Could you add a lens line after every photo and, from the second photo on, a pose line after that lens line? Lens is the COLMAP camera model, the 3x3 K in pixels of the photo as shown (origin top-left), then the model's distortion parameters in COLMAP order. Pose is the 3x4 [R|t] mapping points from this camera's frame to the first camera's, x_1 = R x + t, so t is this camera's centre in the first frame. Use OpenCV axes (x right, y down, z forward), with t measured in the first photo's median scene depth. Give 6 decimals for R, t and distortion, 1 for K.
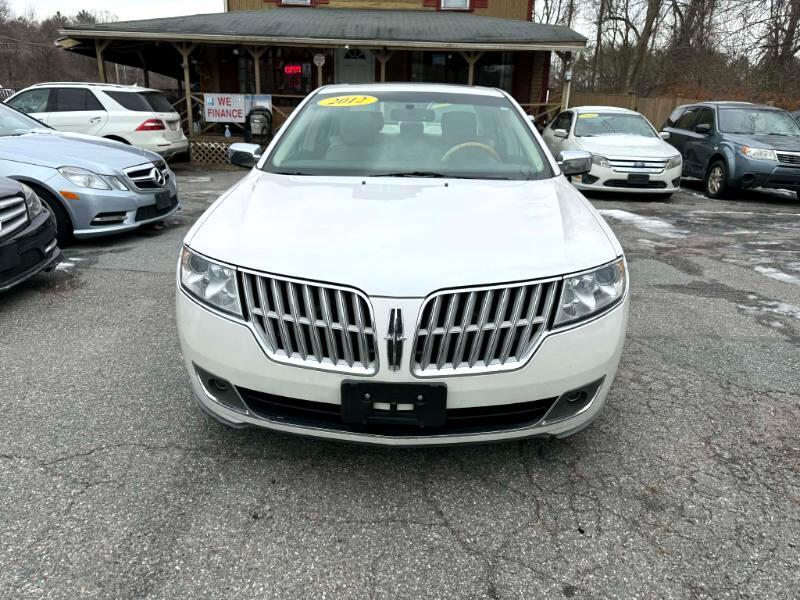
lens RADIAL K [[576.7, 0, 395.8], [0, 576.7, 305.2], [0, 0, 1]] dist [0.004935, -0.007228]
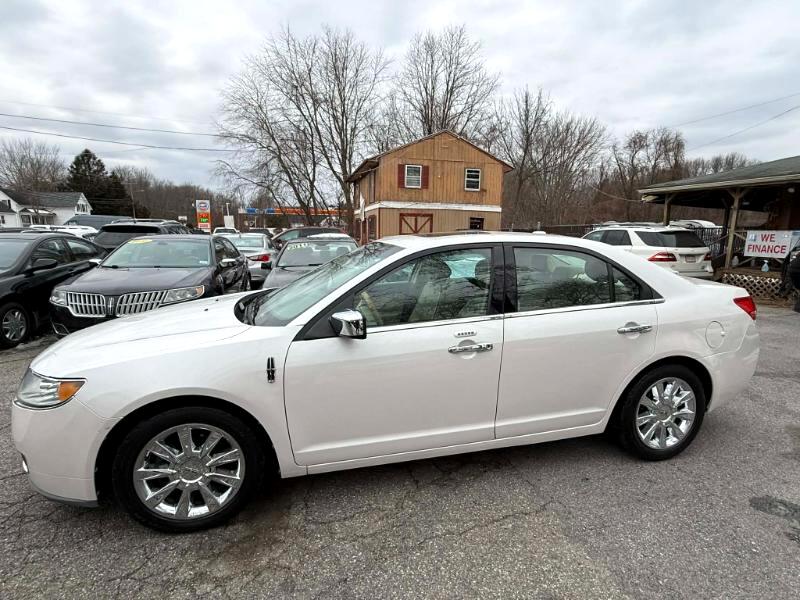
lens RADIAL K [[407.3, 0, 397.3], [0, 407.3, 302.2], [0, 0, 1]] dist [0.003166, -0.001317]
pose [[0.280808, 0.145106, -0.948731, 0.552709], [-0.308912, 0.949568, 0.053801, -0.203500], [0.908692, 0.277967, 0.311471, 0.528349]]
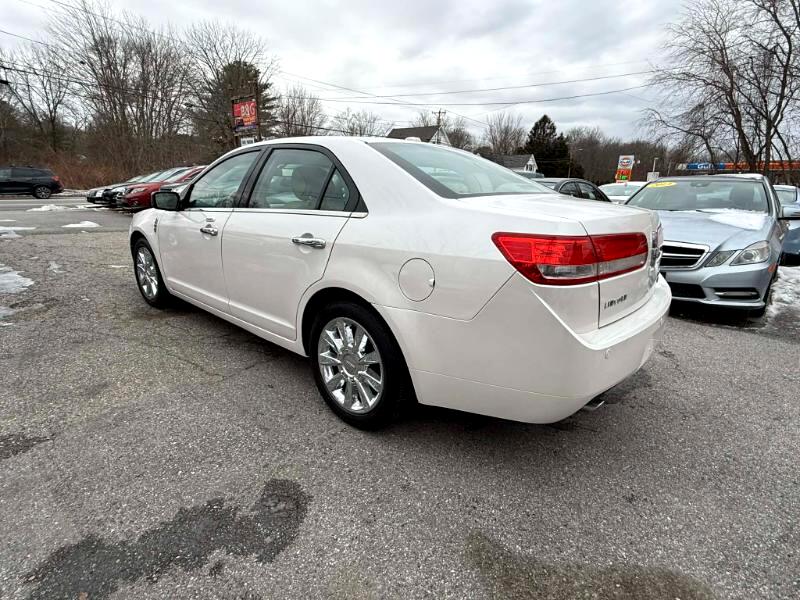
lens RADIAL K [[407.3, 0, 397.3], [0, 407.3, 302.2], [0, 0, 1]] dist [0.003166, -0.001317]
pose [[-0.638659, 0.177228, -0.748802, 0.439078], [-0.285589, 0.849019, 0.444528, -0.378226], [0.714530, 0.497752, -0.491620, 1.198036]]
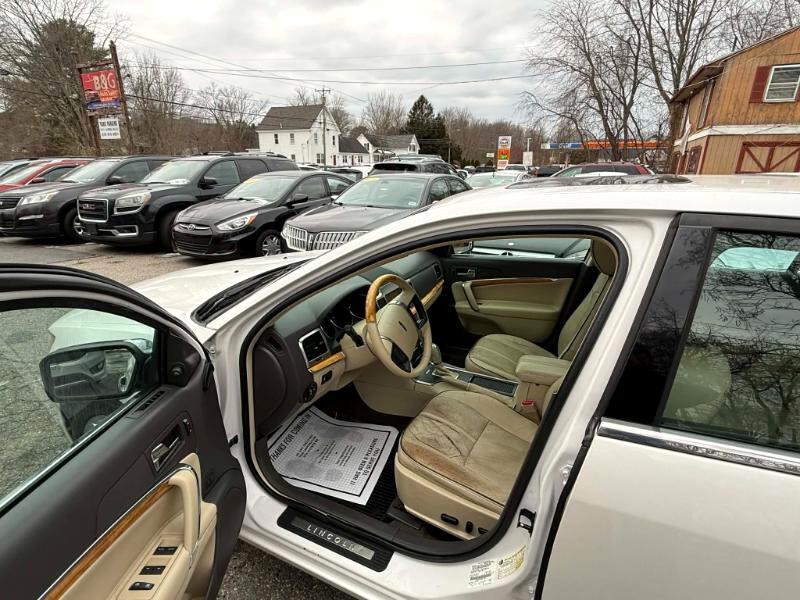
lens RADIAL K [[407.3, 0, 397.3], [0, 407.3, 302.2], [0, 0, 1]] dist [0.003166, -0.001317]
pose [[-0.399195, 0.267419, -0.877001, 0.332620], [-0.308212, 0.861716, 0.403051, -0.279594], [0.863509, 0.431199, -0.261571, 0.722609]]
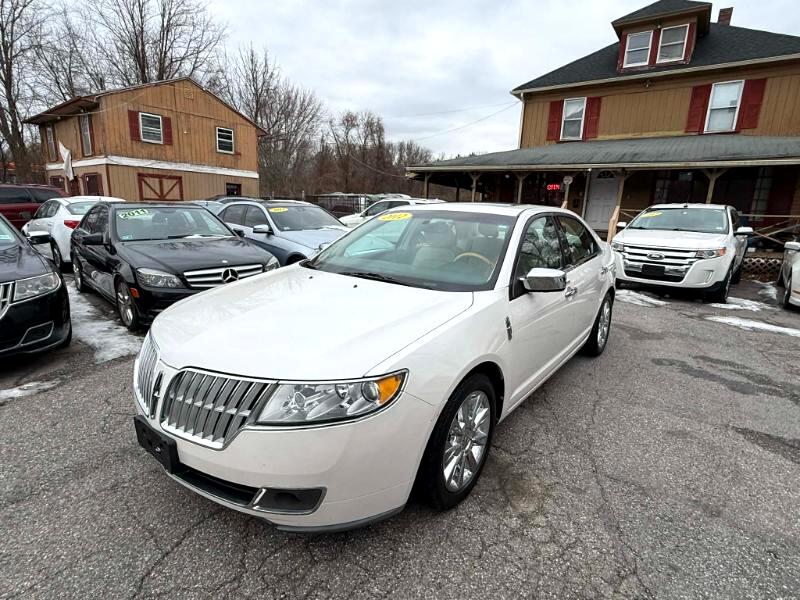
lens RADIAL K [[410.2, 0, 398.6], [0, 410.2, 303.2], [0, 0, 1]] dist [-0.001508, -0.000489]
pose [[0.806984, 0.141317, -0.573416, 0.322265], [-0.203776, 0.977947, -0.045767, -0.073806], [0.554303, 0.153782, 0.817985, 0.164877]]
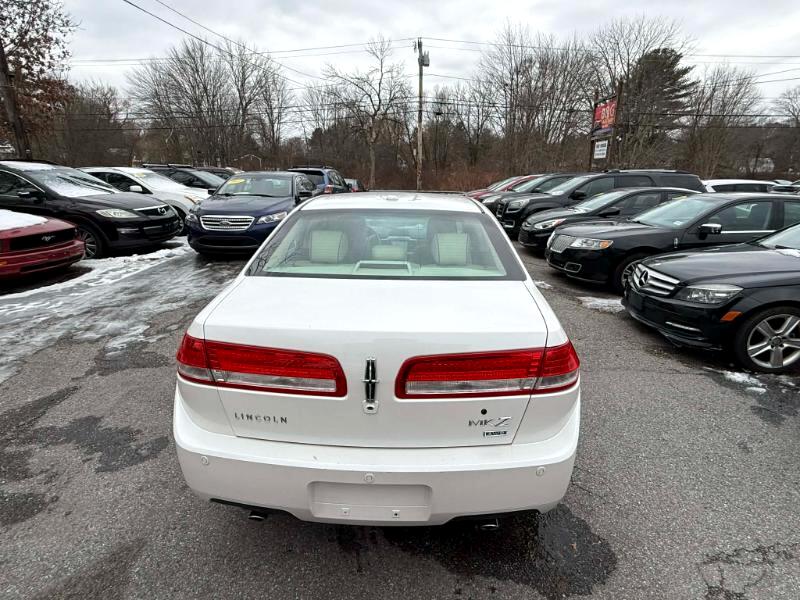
lens RADIAL K [[407.3, 0, 397.3], [0, 407.3, 302.2], [0, 0, 1]] dist [0.003166, -0.001317]
pose [[-0.999401, -0.029575, -0.017949, 0.029587], [-0.034467, 0.806619, 0.590066, -0.516338], [-0.002973, 0.590331, -0.807155, 1.337494]]
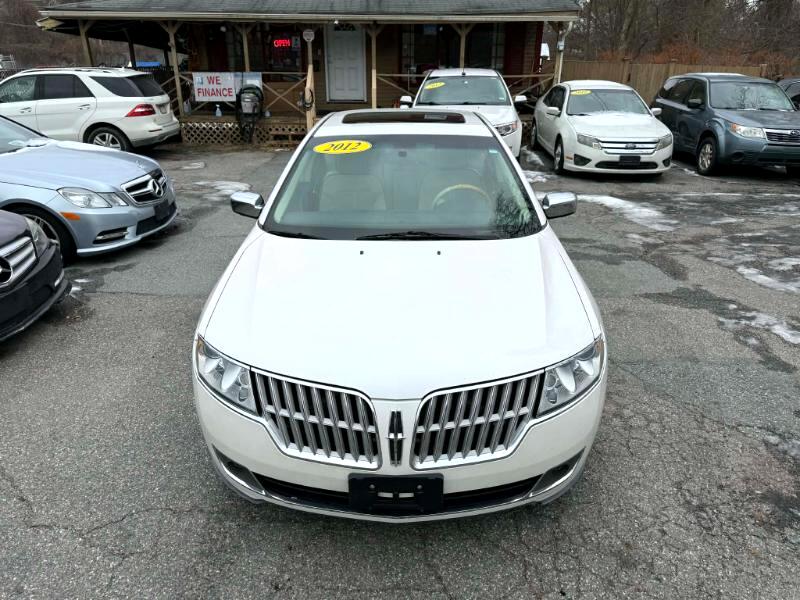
lens RADIAL K [[576.2, 0, 400.0], [0, 576.2, 300.0], [0, 0, 1]] dist [0.002506, -0.003307]
pose [[0.999572, -0.027150, 0.010927, 0.000641], [0.026335, 0.997281, 0.068825, -0.095059], [-0.012766, -0.068508, 0.997569, -0.033155]]
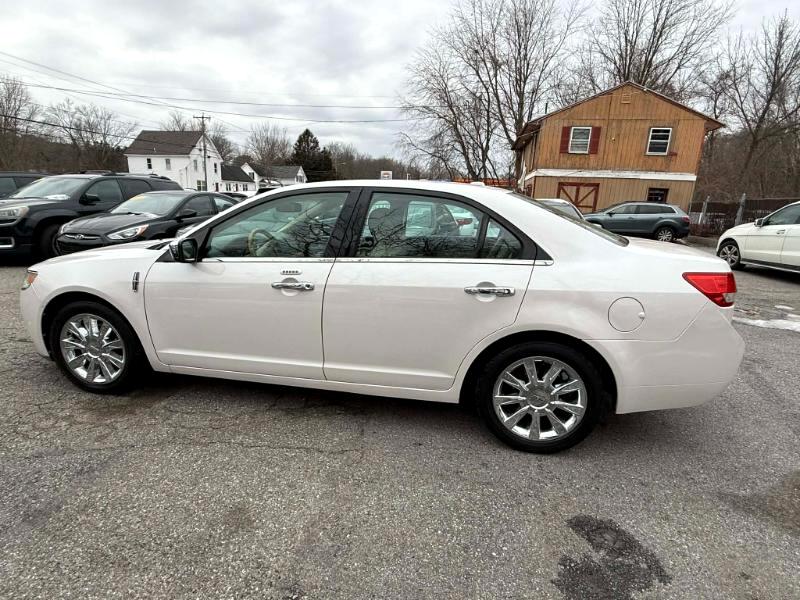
lens RADIAL K [[407.3, 0, 397.3], [0, 407.3, 302.2], [0, 0, 1]] dist [0.003166, -0.001317]
pose [[-0.149689, 0.214956, -0.965084, 0.591648], [-0.348506, 0.901966, 0.254953, -0.292134], [0.925277, 0.374501, -0.060101, 0.868730]]
